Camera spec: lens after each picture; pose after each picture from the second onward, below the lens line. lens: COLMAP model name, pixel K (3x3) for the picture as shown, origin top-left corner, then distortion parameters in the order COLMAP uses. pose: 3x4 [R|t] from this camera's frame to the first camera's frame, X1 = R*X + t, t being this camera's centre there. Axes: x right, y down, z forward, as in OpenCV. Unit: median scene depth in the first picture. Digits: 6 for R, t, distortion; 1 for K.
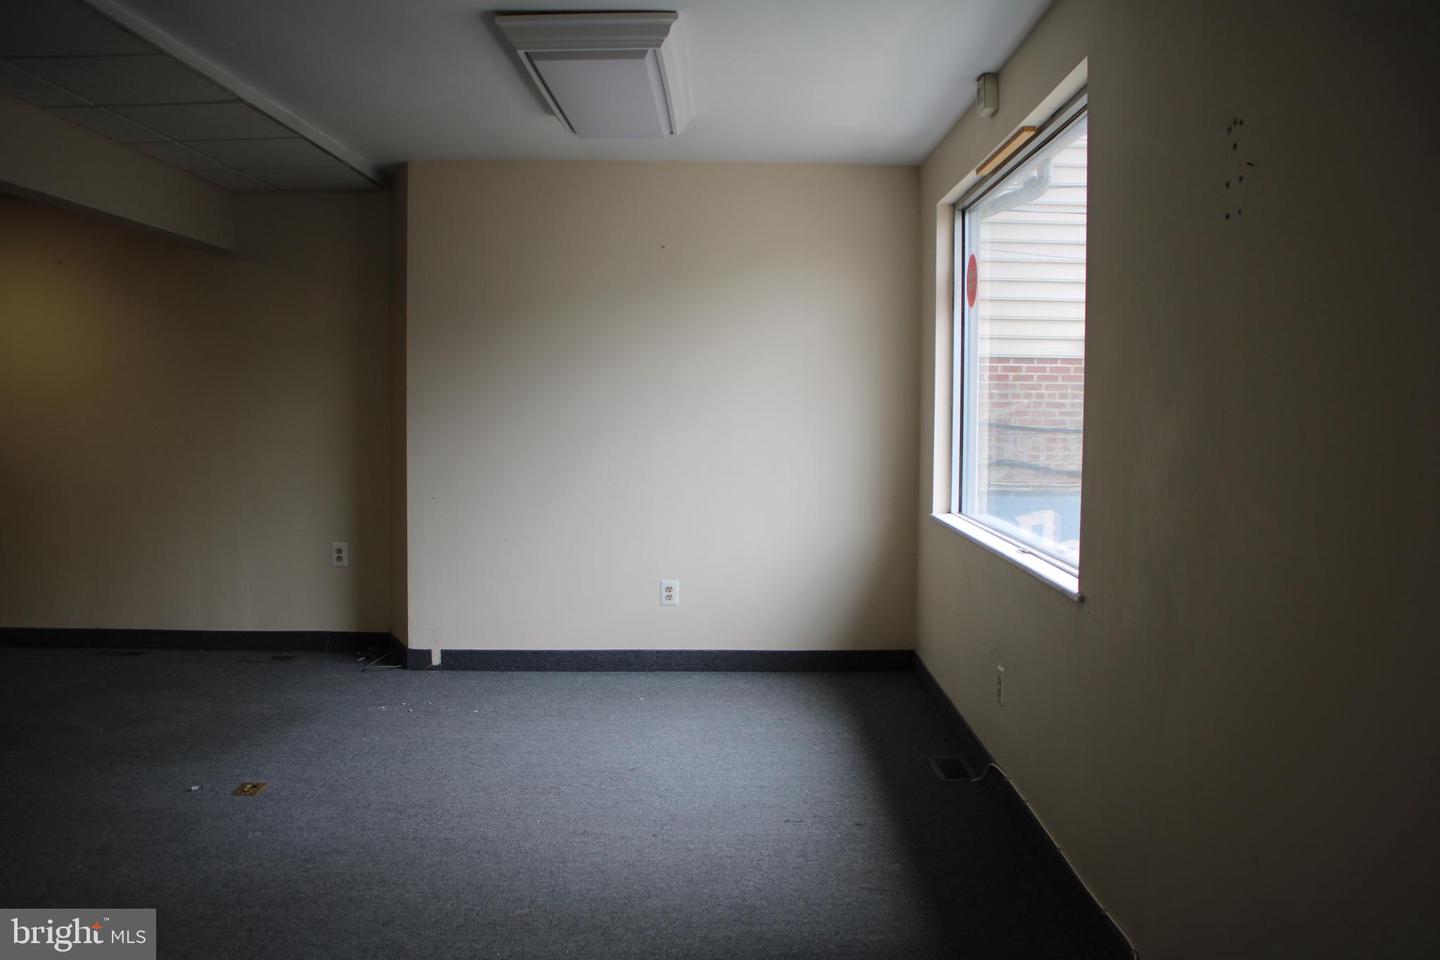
lens RADIAL K [[1208.2, 0, 720.0], [0, 1208.2, 480.0], [0, 0, 1]] dist [-0.172265, 0.150377]
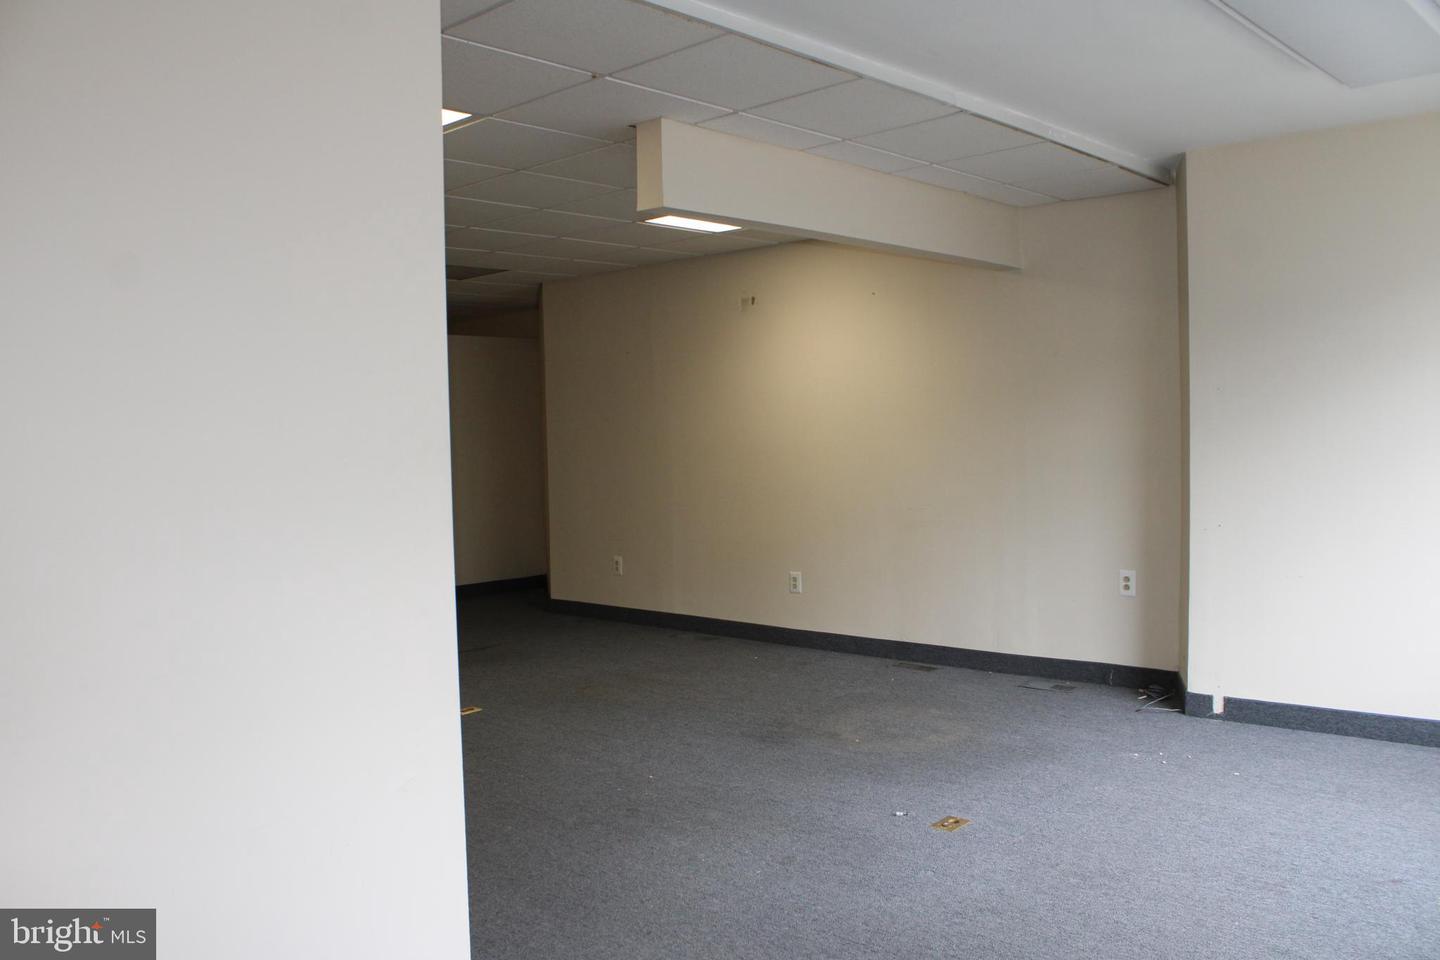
lens RADIAL K [[1208.2, 0, 720.0], [0, 1208.2, 480.0], [0, 0, 1]] dist [-0.172265, 0.150377]
pose [[0.735492, 0.007149, -0.677496, 0.083322], [-0.018322, 0.999789, -0.009340, -0.004089], [0.677286, 0.019283, 0.735467, 0.107441]]
